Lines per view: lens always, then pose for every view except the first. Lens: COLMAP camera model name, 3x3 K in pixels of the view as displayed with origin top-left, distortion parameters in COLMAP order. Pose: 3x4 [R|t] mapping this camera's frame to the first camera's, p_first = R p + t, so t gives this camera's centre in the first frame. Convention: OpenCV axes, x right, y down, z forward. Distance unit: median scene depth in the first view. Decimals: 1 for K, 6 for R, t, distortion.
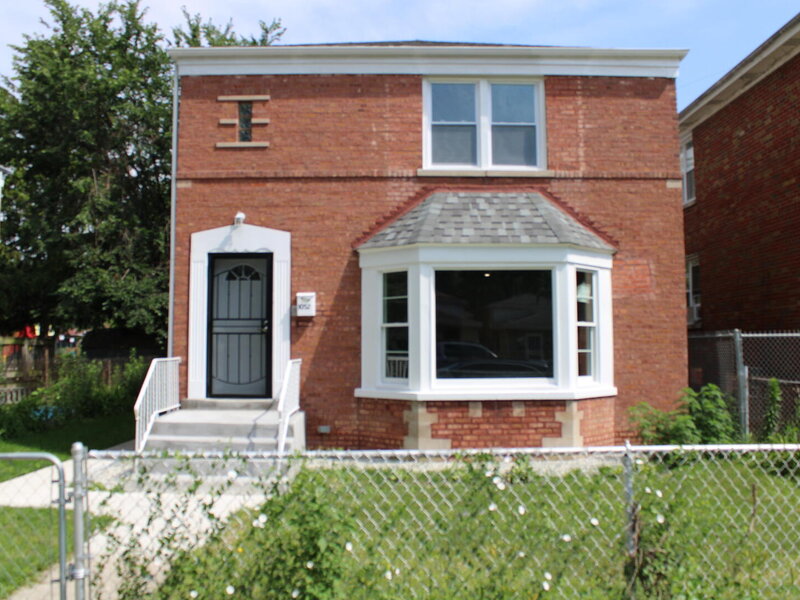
lens RADIAL K [[768.7, 0, 400.0], [0, 768.7, 300.0], [0, 0, 1]] dist [-0.187073, 0.199952]
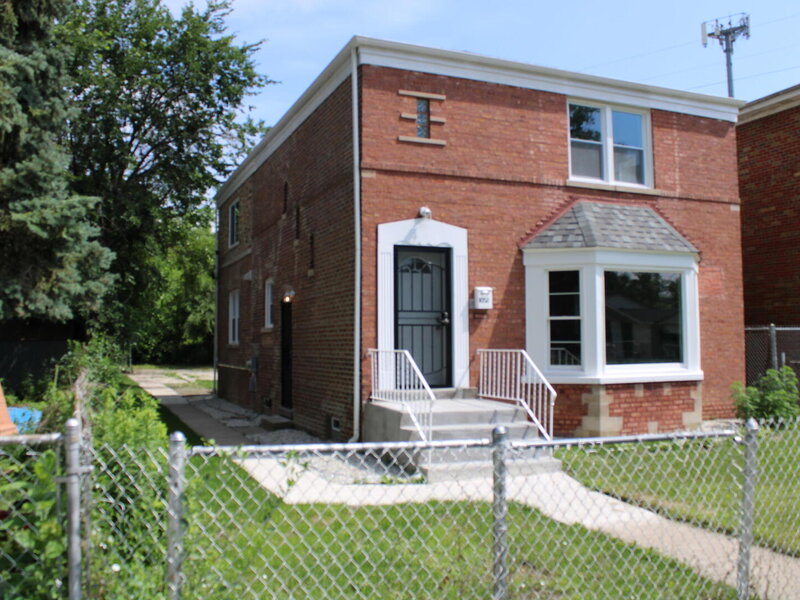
lens RADIAL K [[768.7, 0, 400.0], [0, 768.7, 300.0], [0, 0, 1]] dist [-0.187073, 0.199952]
pose [[0.927806, 0.018824, 0.372587, -0.617344], [-0.021589, 0.999762, 0.003250, 0.007387], [-0.372437, -0.011059, 0.927991, 0.054605]]
